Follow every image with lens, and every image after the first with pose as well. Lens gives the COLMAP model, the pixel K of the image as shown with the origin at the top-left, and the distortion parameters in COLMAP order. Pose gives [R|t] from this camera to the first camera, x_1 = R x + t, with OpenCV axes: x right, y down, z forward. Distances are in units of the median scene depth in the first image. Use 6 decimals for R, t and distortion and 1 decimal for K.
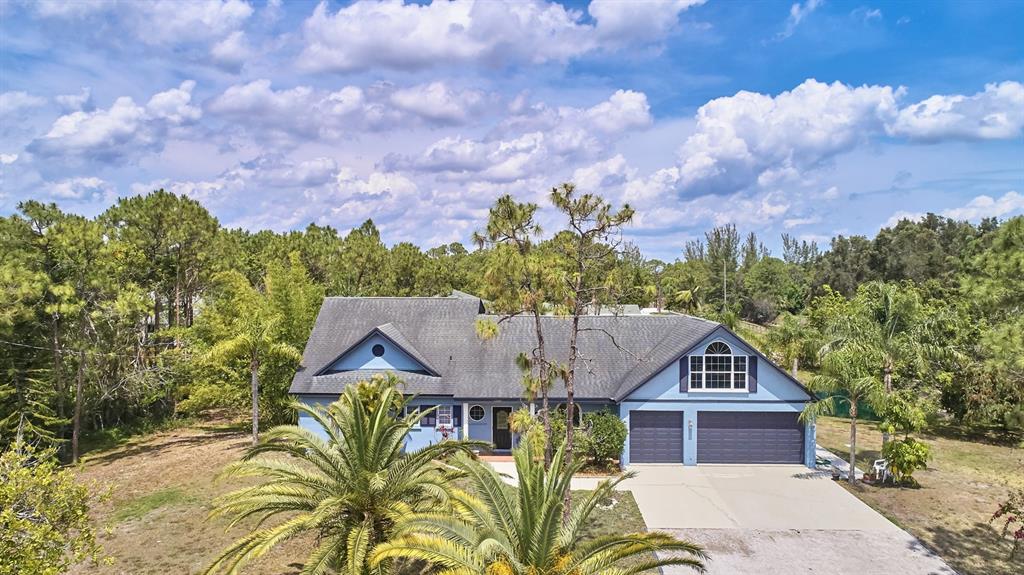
lens RADIAL K [[688.8, 0, 512.0], [0, 688.8, 287.5], [0, 0, 1]] dist [0.004316, -0.026388]
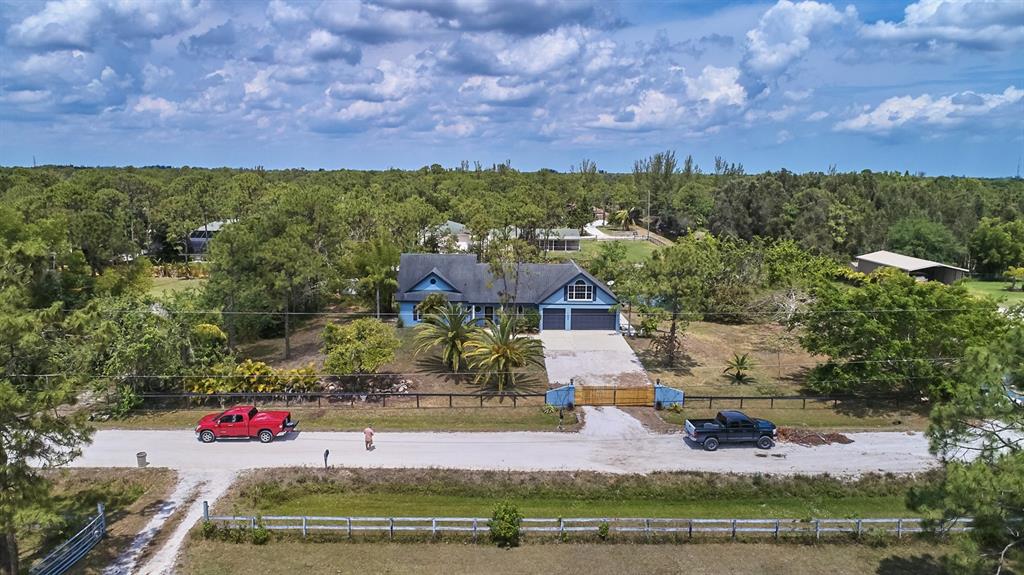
lens RADIAL K [[688.8, 0, 512.0], [0, 688.8, 287.5], [0, 0, 1]] dist [0.004316, -0.026388]
pose [[0.998781, 0.002943, 0.049264, -0.053633], [-0.010407, 0.988332, 0.151961, -0.252911], [-0.048242, -0.152289, 0.987158, -1.335537]]
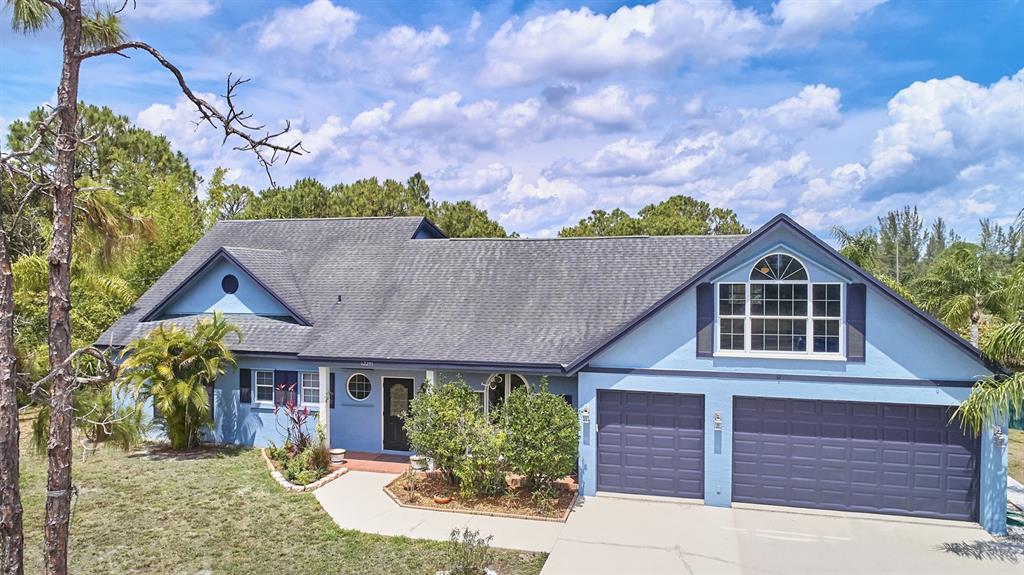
lens RADIAL K [[688.8, 0, 512.0], [0, 688.8, 287.5], [0, 0, 1]] dist [0.004316, -0.026388]
pose [[0.971855, 0.004854, -0.235529, 0.230737], [-0.006069, 0.999972, -0.004432, 0.105145], [0.235501, 0.005737, 0.971857, 0.484563]]
